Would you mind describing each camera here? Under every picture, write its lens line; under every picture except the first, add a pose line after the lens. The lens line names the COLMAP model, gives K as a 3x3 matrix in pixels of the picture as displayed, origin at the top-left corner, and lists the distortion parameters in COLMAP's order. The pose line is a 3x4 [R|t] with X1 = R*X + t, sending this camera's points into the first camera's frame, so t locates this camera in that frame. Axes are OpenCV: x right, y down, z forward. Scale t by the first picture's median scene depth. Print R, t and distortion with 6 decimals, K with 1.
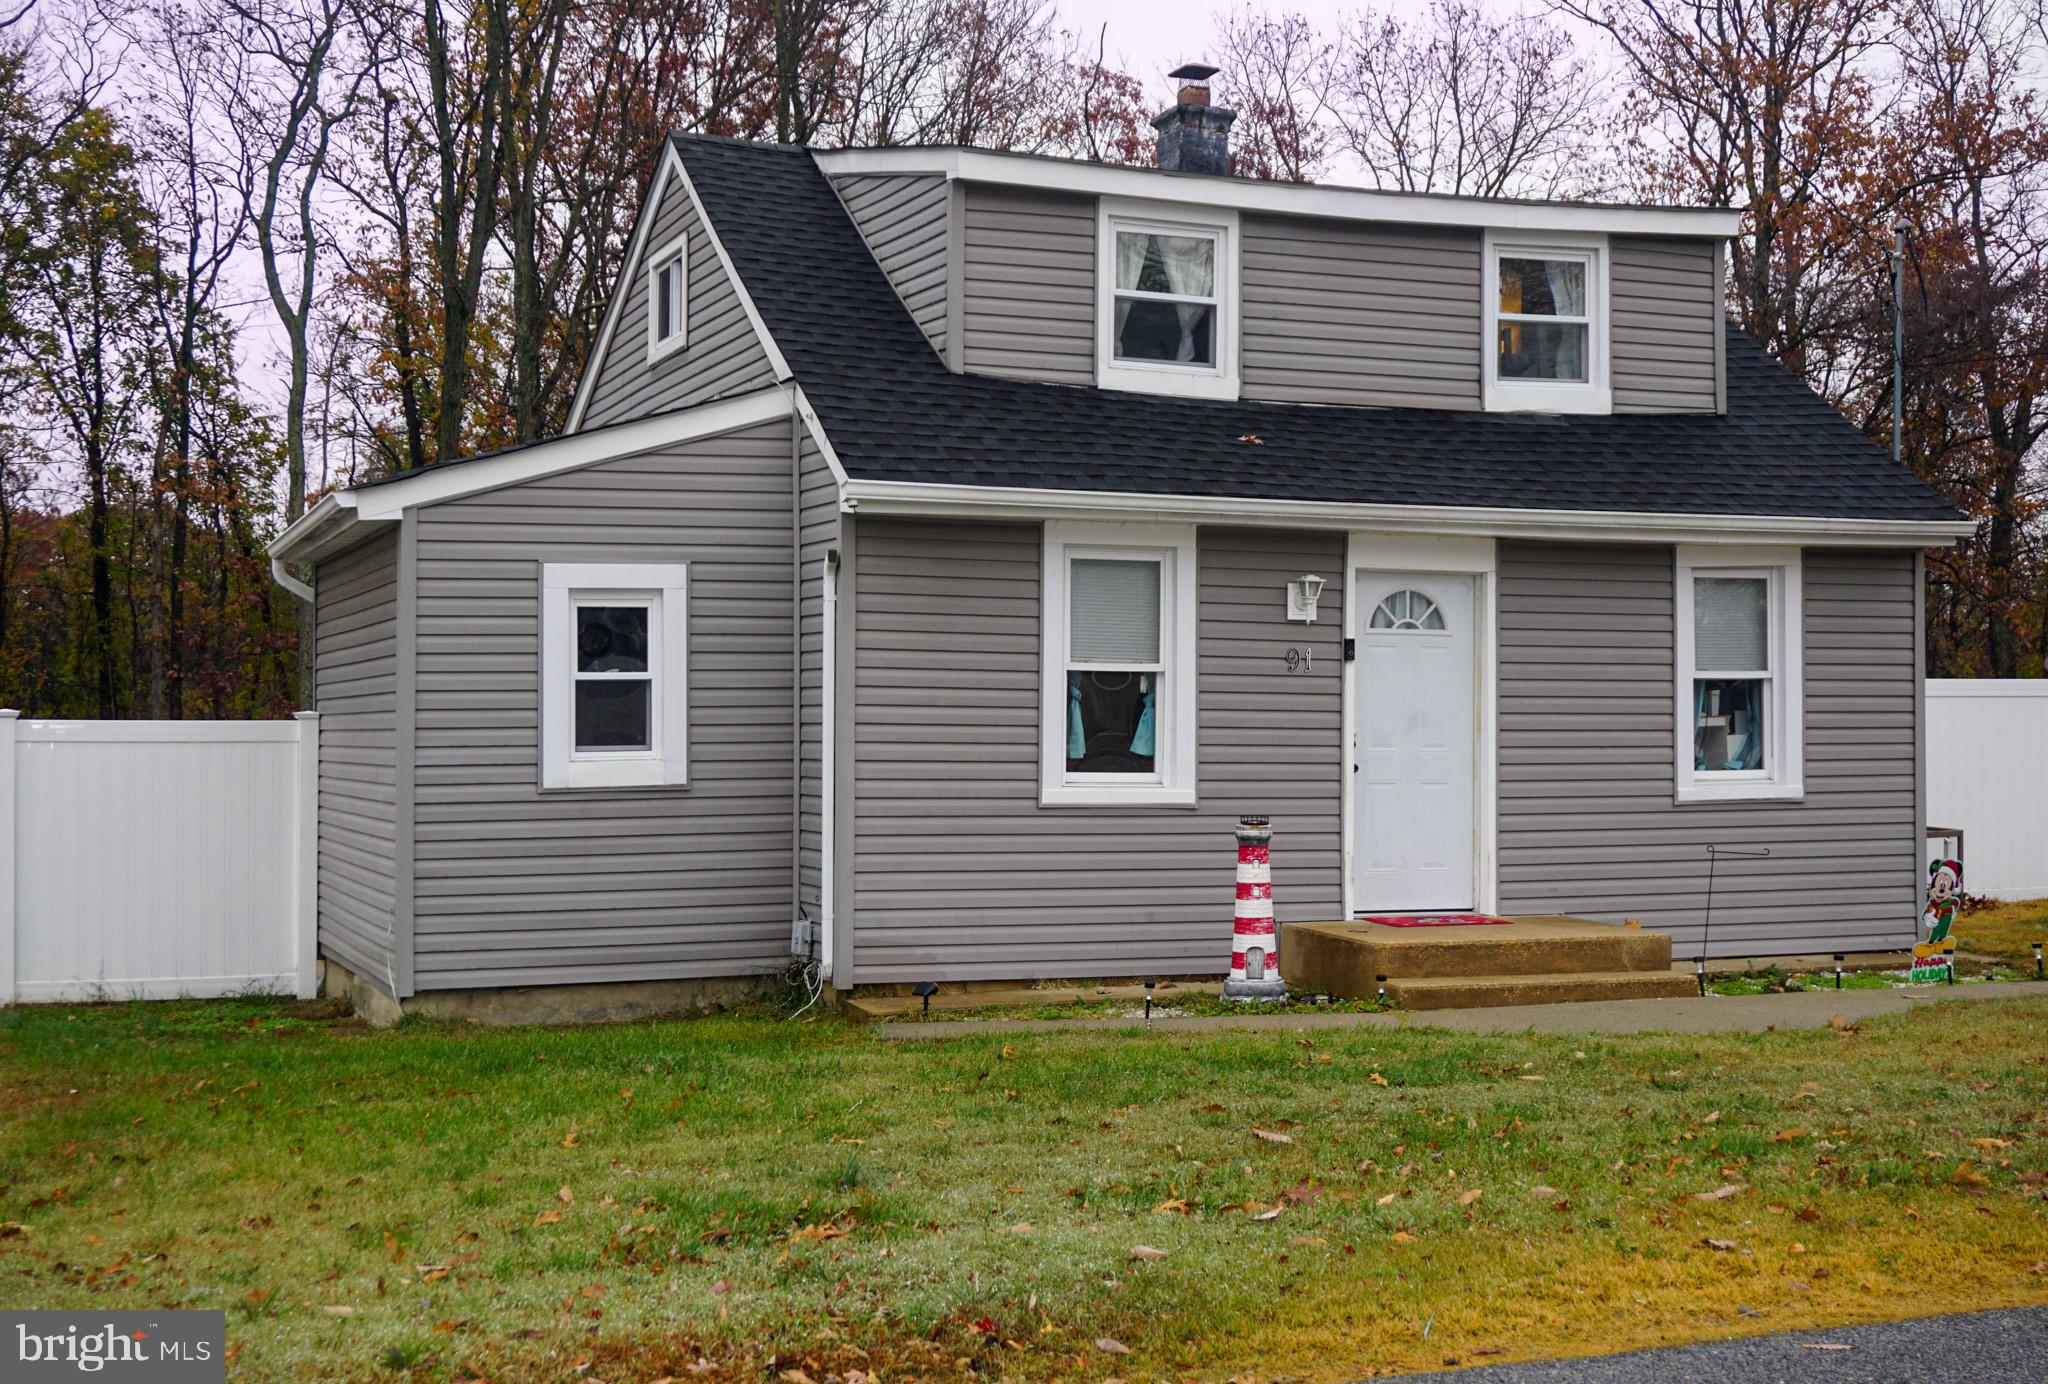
lens RADIAL K [[2579.6, 0, 1024.0], [0, 2579.6, 695.9], [0, 0, 1]] dist [0.009176, 0.000000]
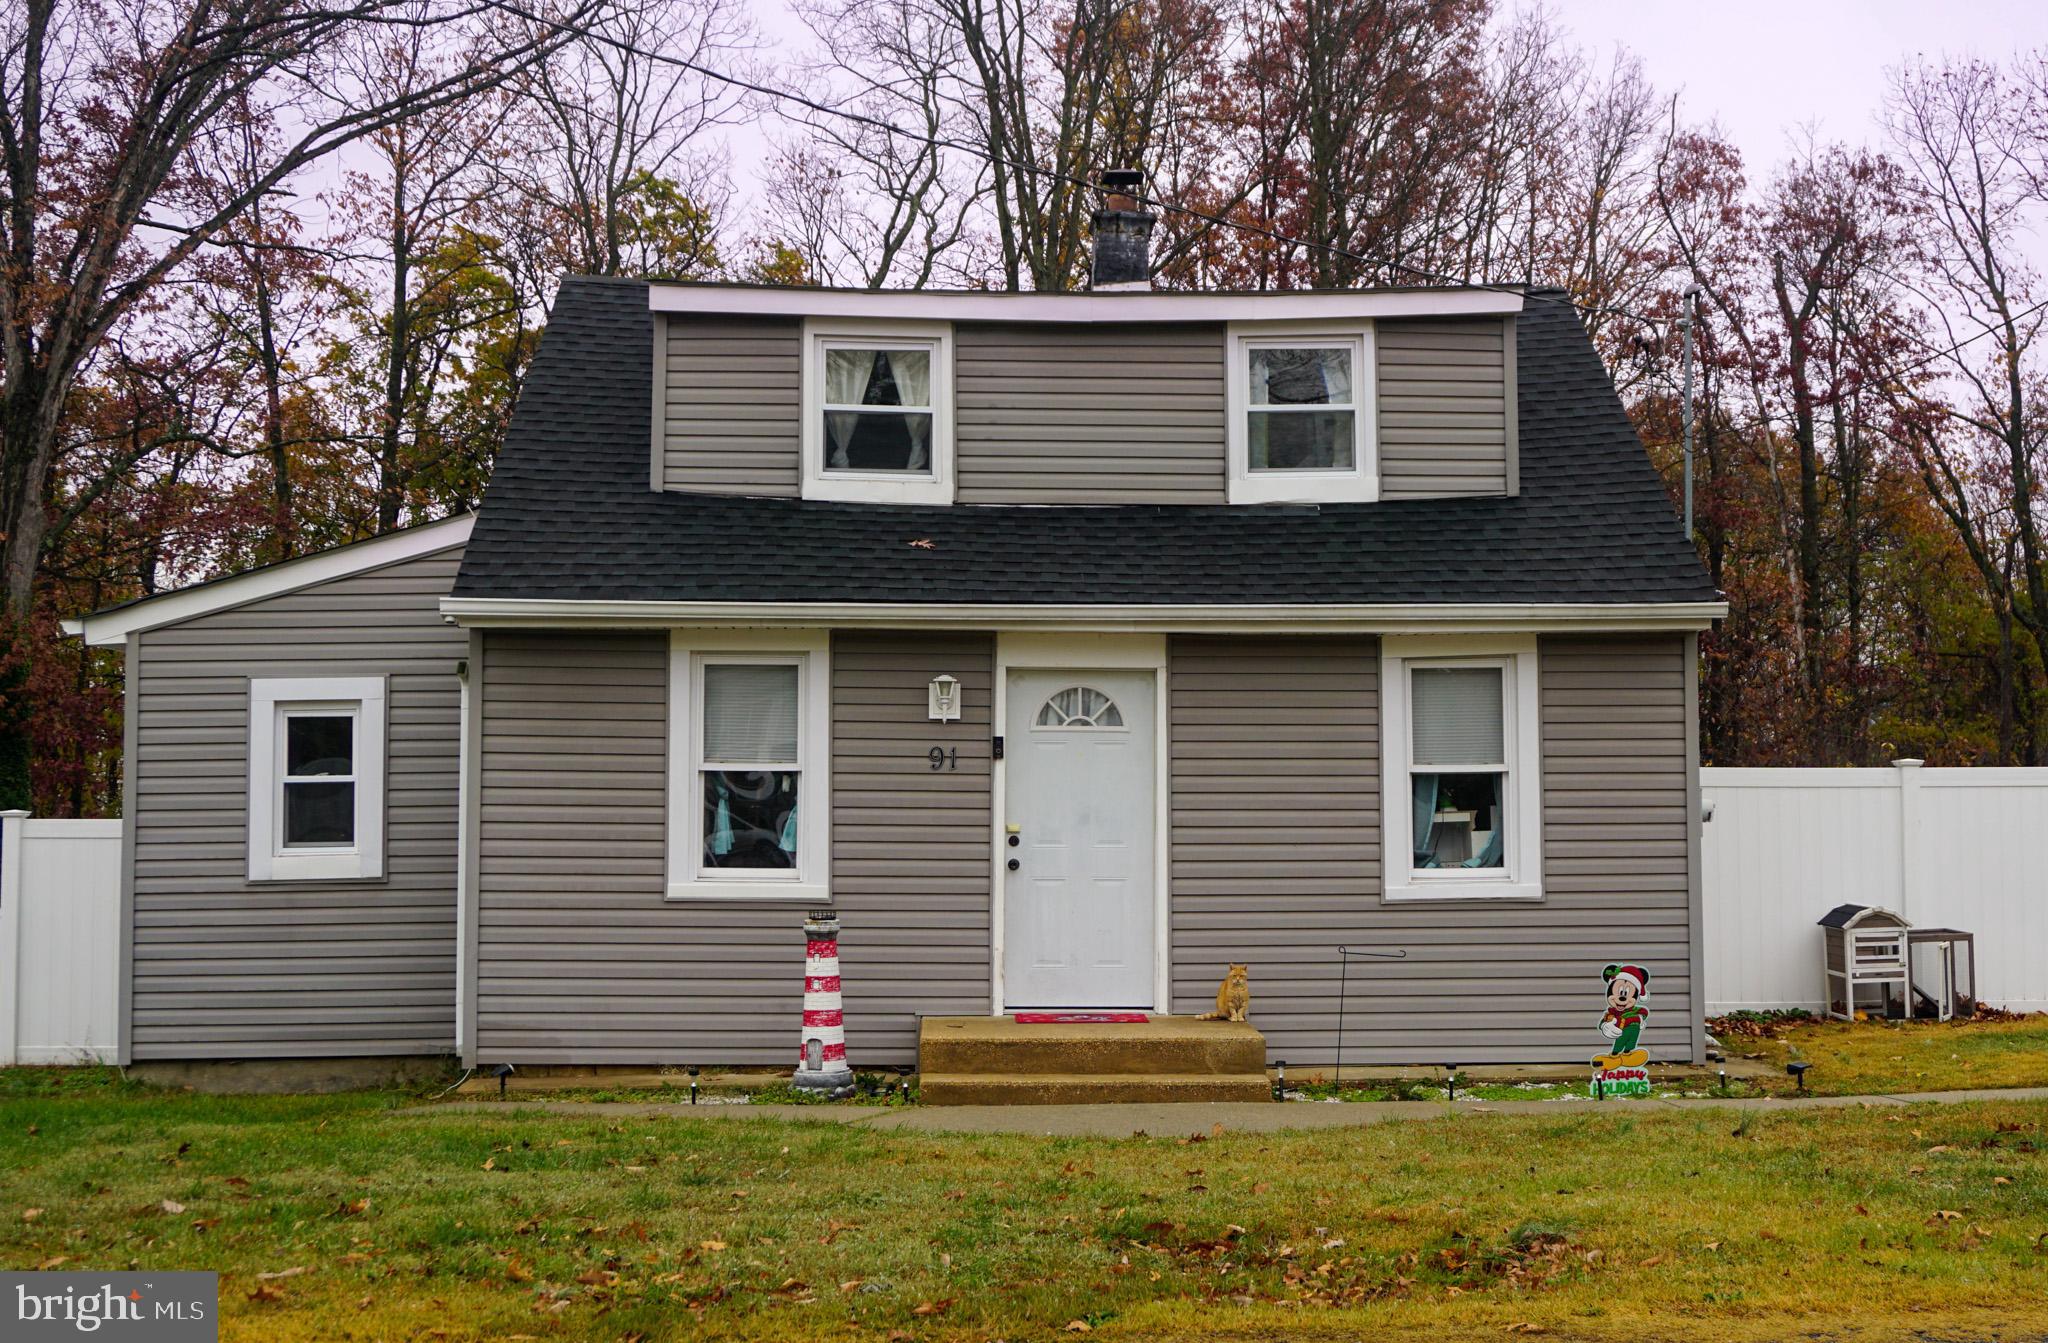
lens RADIAL K [[2575.6, 0, 1023.8], [0, 2575.6, 667.4], [0, 0, 1]] dist [0.018344, 0.000000]
pose [[0.949595, -0.020079, -0.312835, 0.443322], [0.005703, 0.998888, -0.046801, -0.001838], [0.313427, 0.042658, 0.948654, 0.040876]]
